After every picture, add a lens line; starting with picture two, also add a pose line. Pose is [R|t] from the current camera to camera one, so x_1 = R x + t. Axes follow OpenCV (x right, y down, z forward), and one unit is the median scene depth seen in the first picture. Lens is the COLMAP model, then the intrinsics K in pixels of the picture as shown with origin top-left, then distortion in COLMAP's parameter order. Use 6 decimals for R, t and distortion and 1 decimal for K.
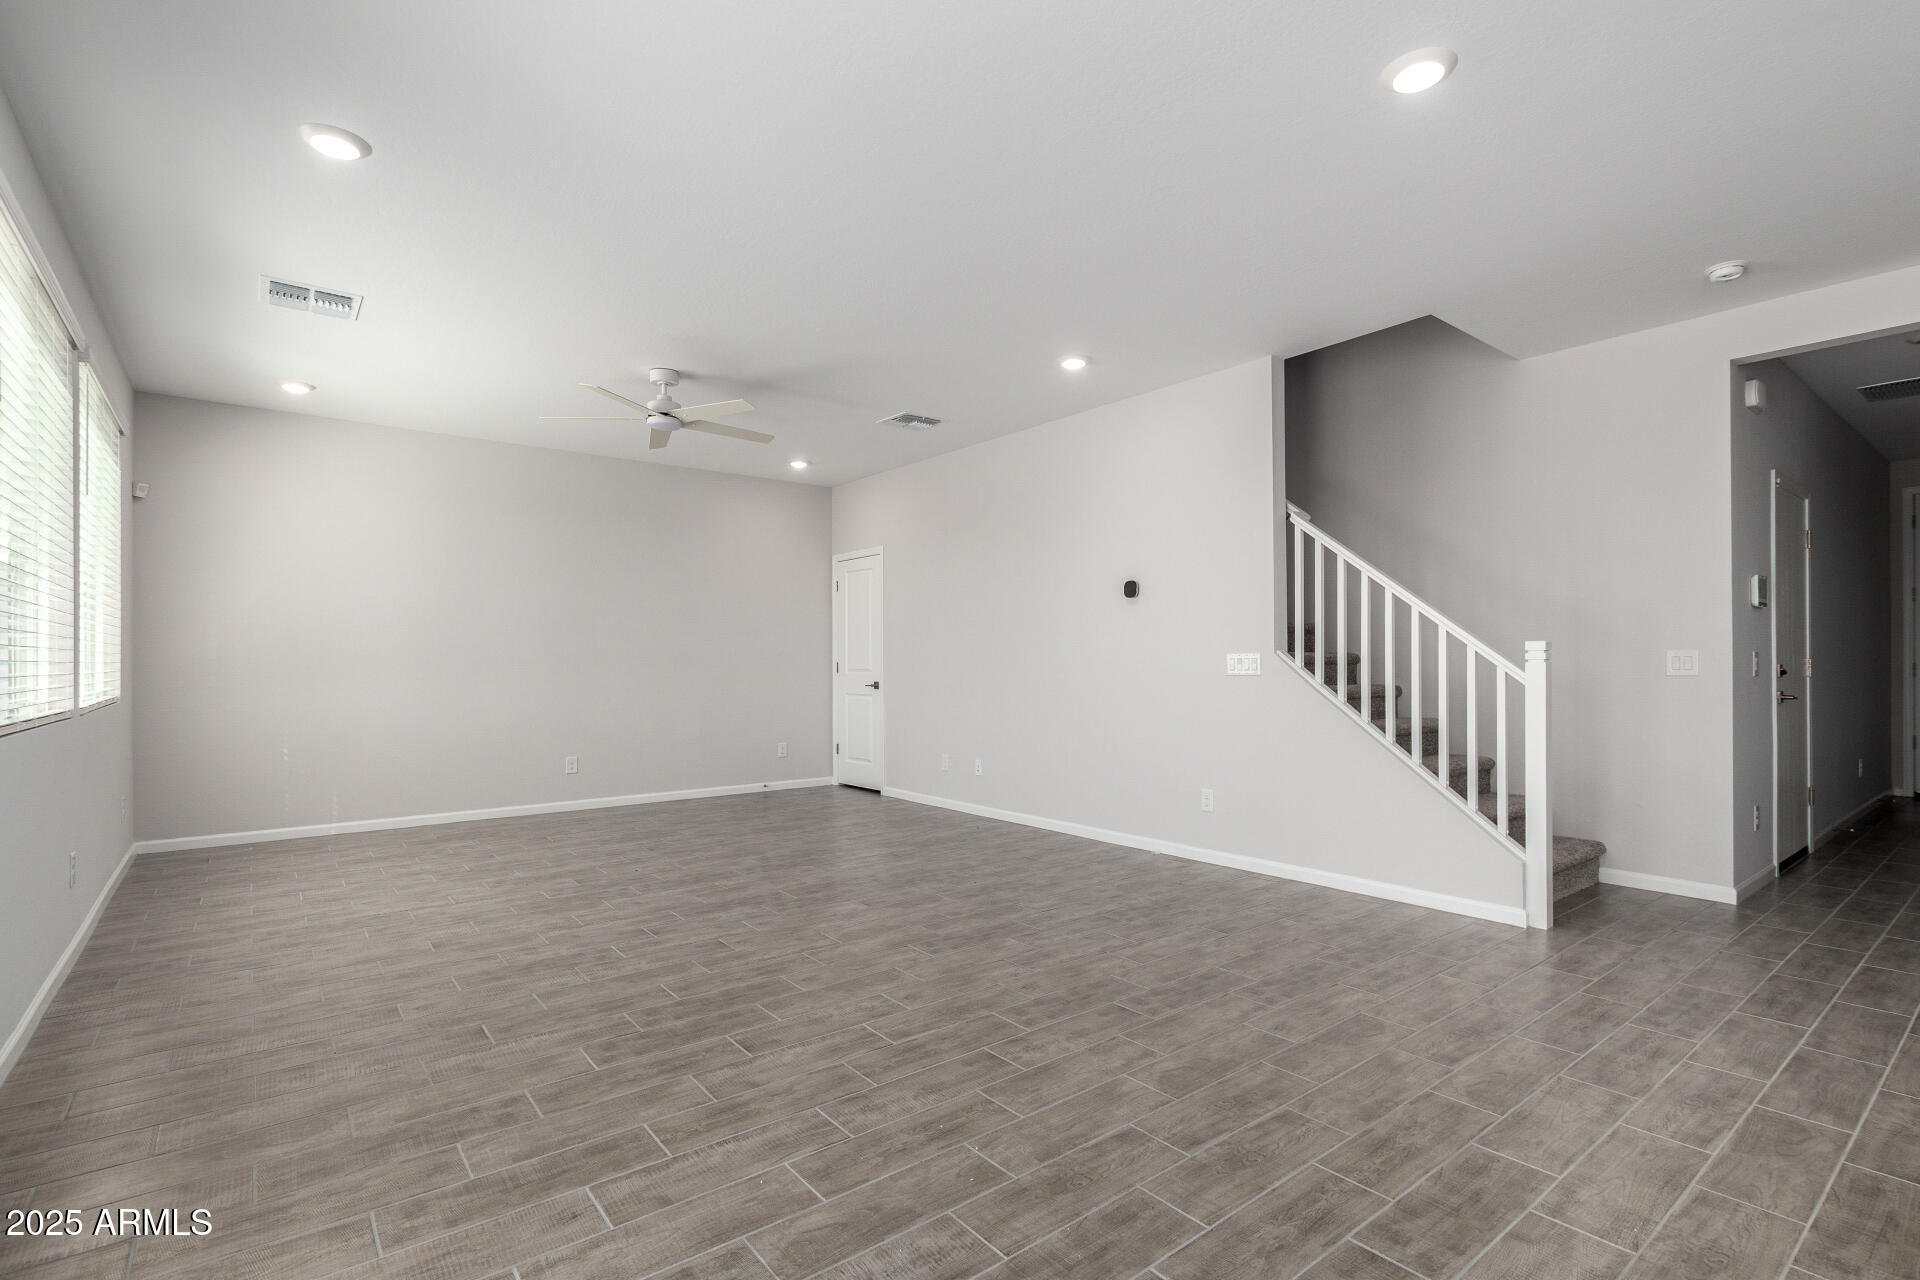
lens RADIAL K [[896.5, 0, 972.1], [0, 896.5, 640.5], [0, 0, 1]] dist [0.017542, -0.005922]
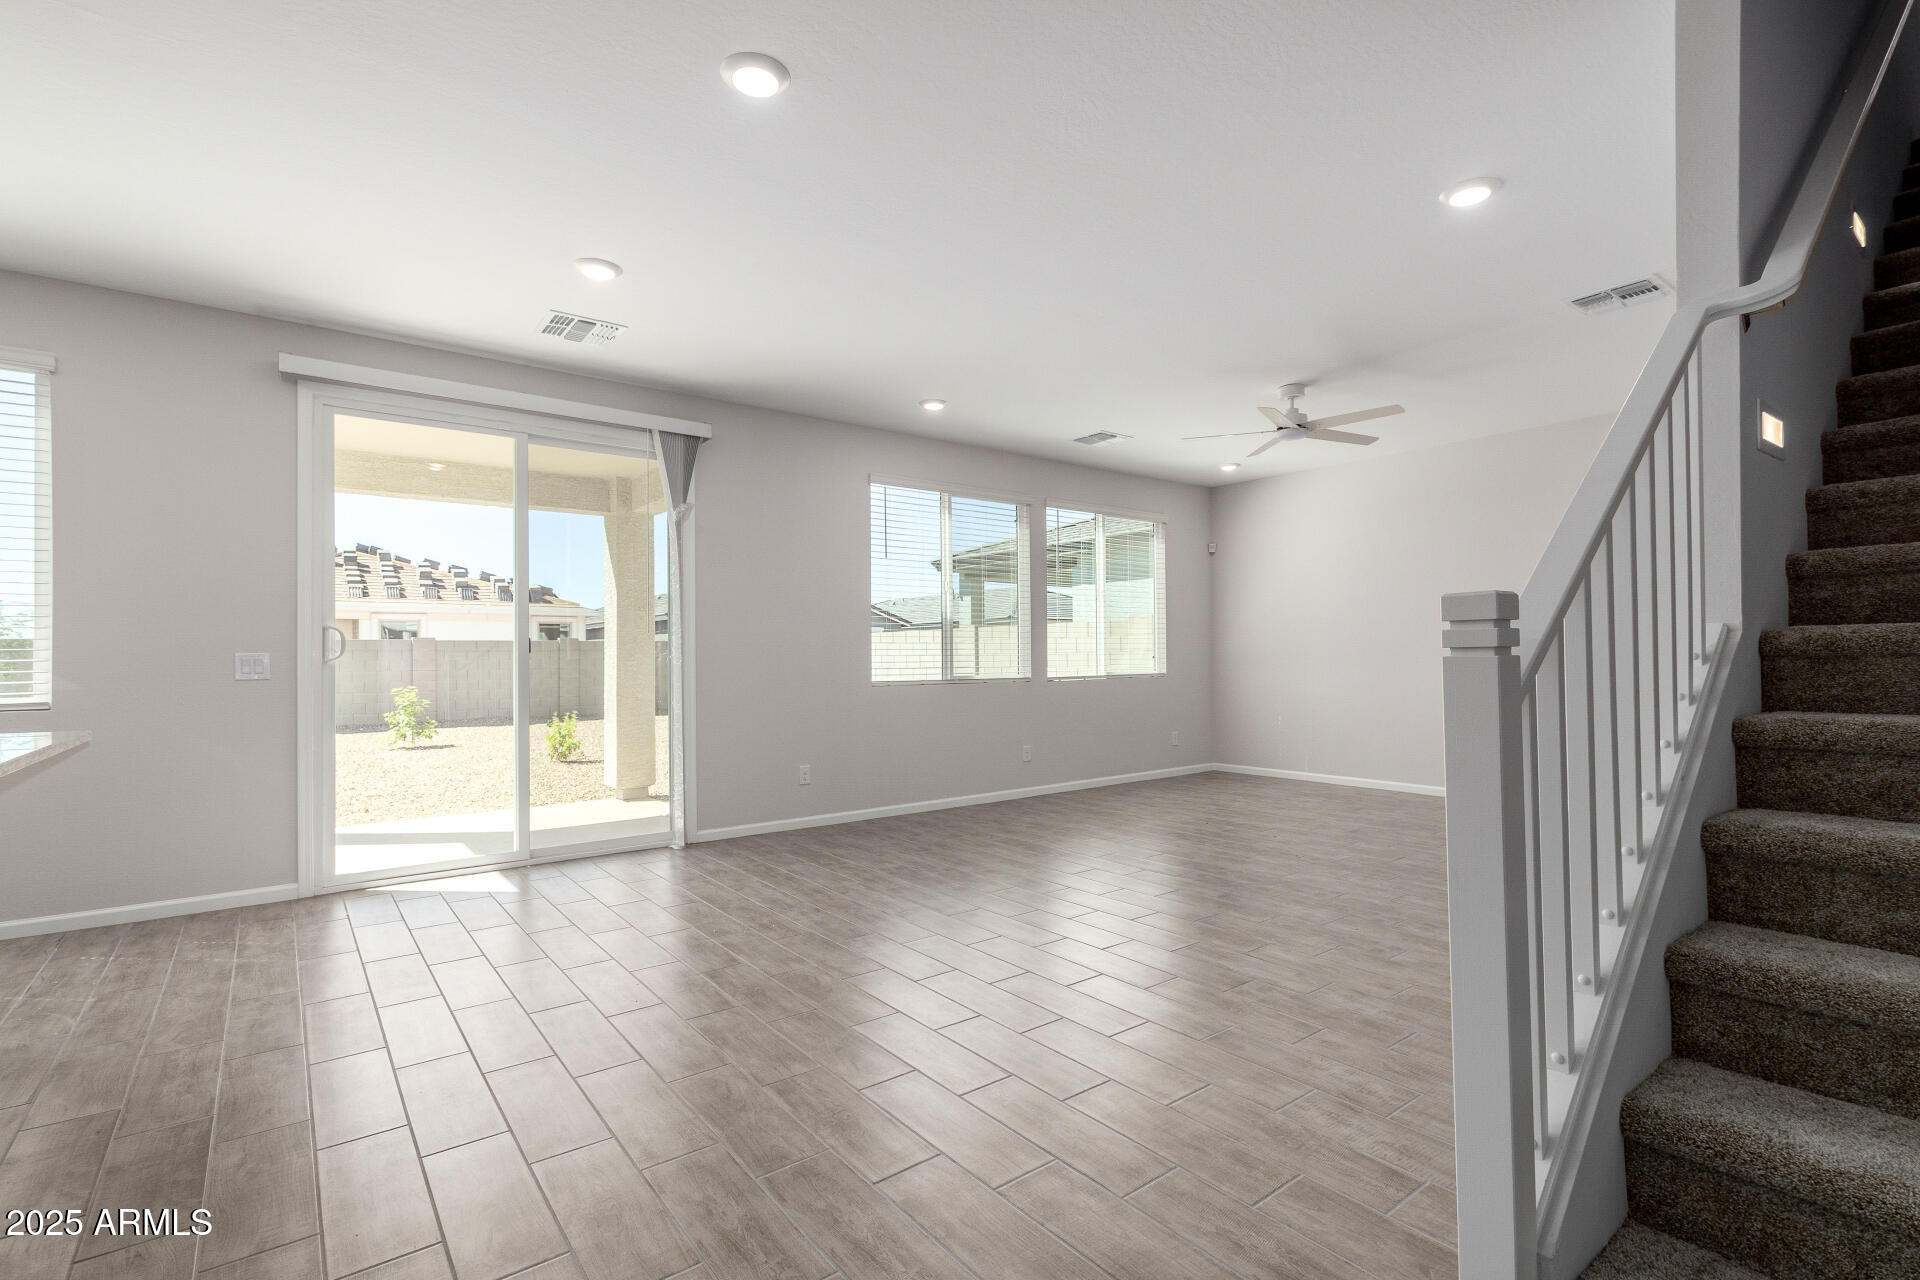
lens RADIAL K [[896.5, 0, 963.0], [0, 896.5, 650.6], [0, 0, 1]] dist [0.017542, -0.005922]
pose [[-0.023362, -0.003337, -0.999722, 0.927510], [0.037186, 0.999300, -0.004204, 0.016148], [0.999035, -0.037274, -0.023221, 0.781034]]
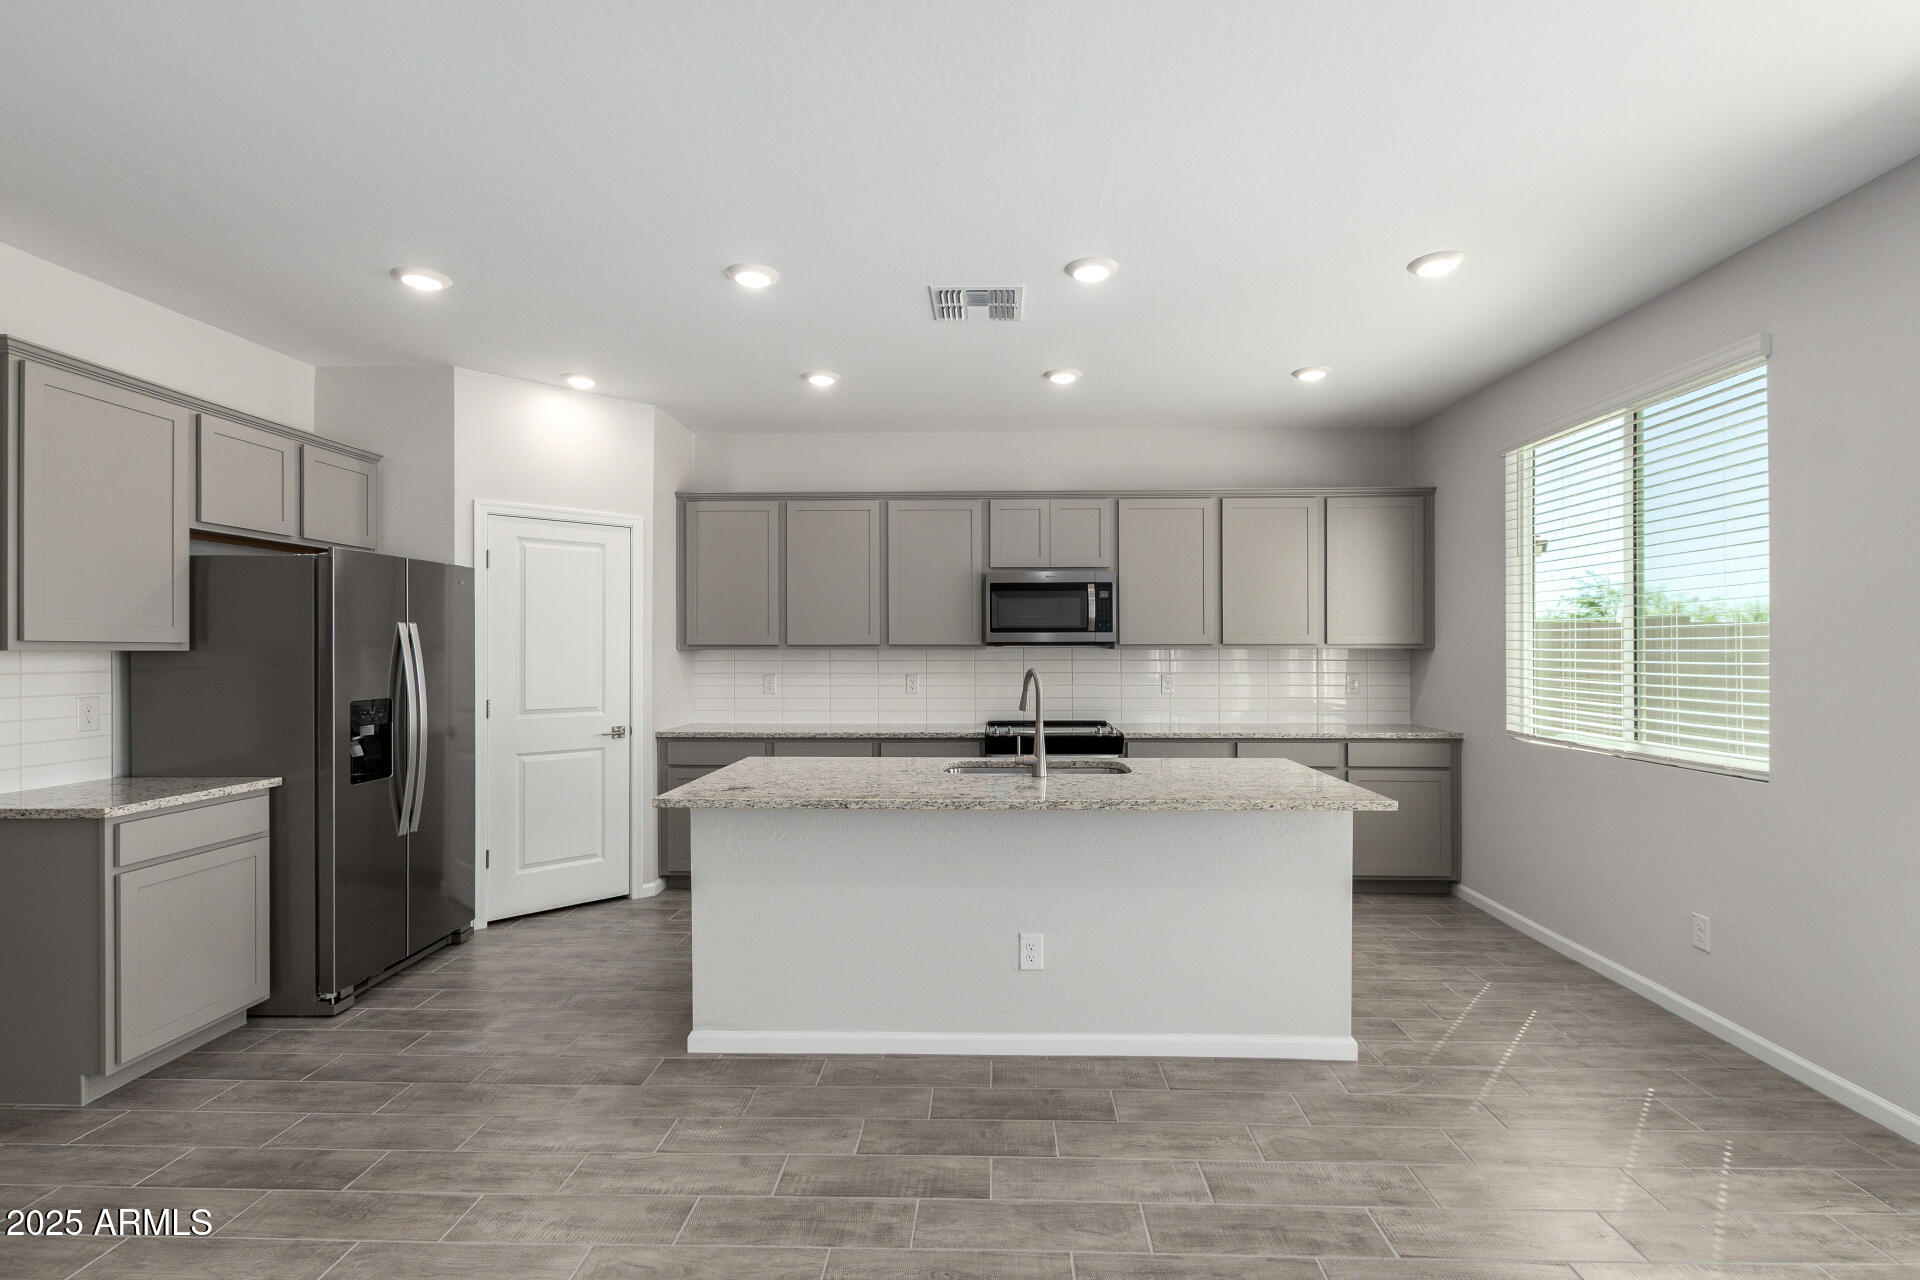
lens RADIAL K [[896.5, 0, 971.3], [0, 896.5, 645.8], [0, 0, 1]] dist [0.017542, -0.005922]
pose [[-0.760526, 0.004696, 0.649291, 0.011086], [-0.013724, 0.999634, -0.023305, -0.048584], [-0.649163, -0.026635, -0.760183, 0.807879]]
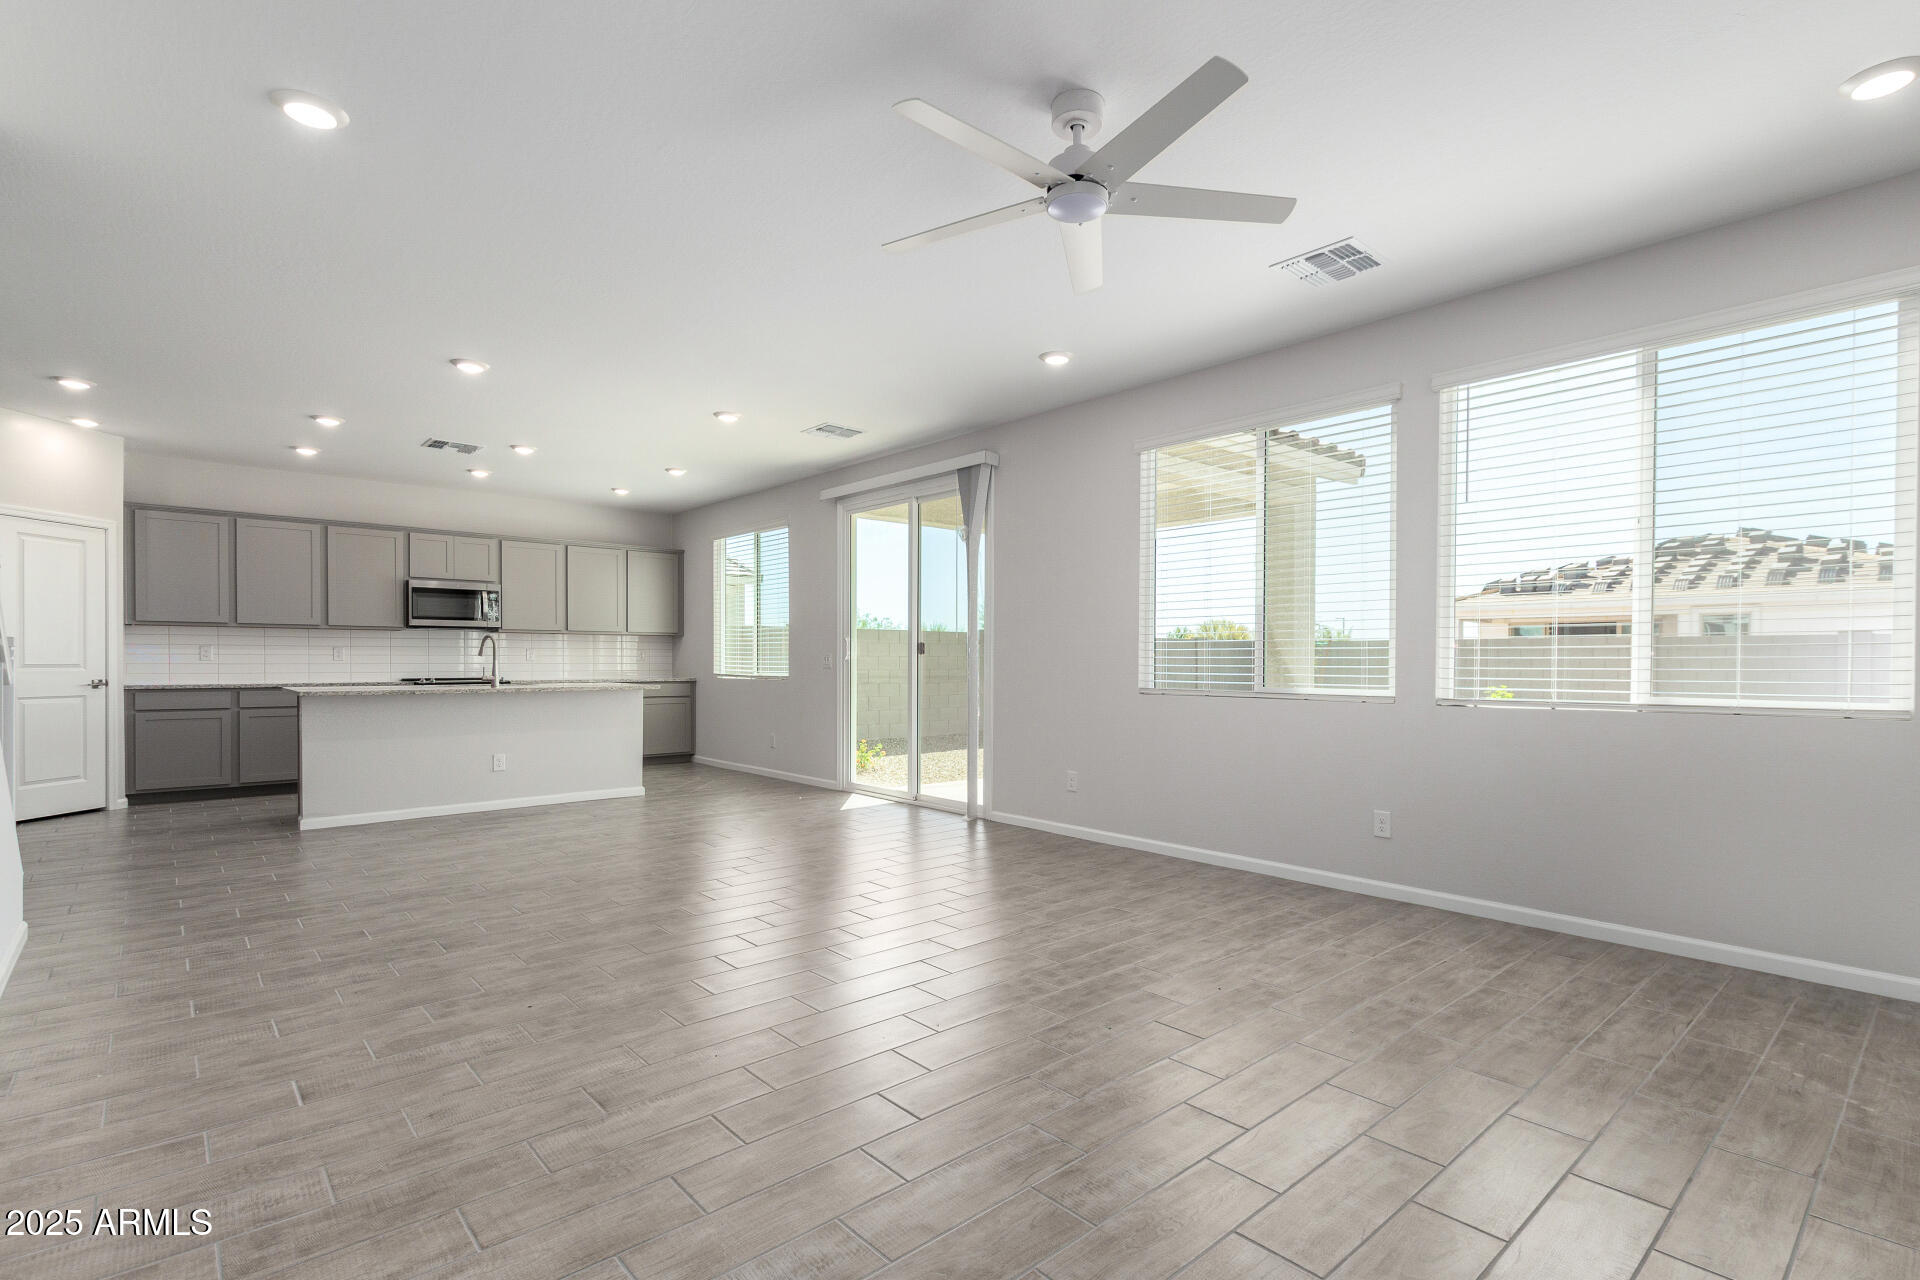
lens RADIAL K [[896.5, 0, 962.6], [0, 896.5, 675.1], [0, 0, 1]] dist [0.017542, -0.005922]
pose [[-0.999007, 0.001172, -0.044541, -0.312373], [0.001612, 0.999950, -0.009833, 0.050414], [0.044527, -0.009895, -0.998959, 1.891910]]
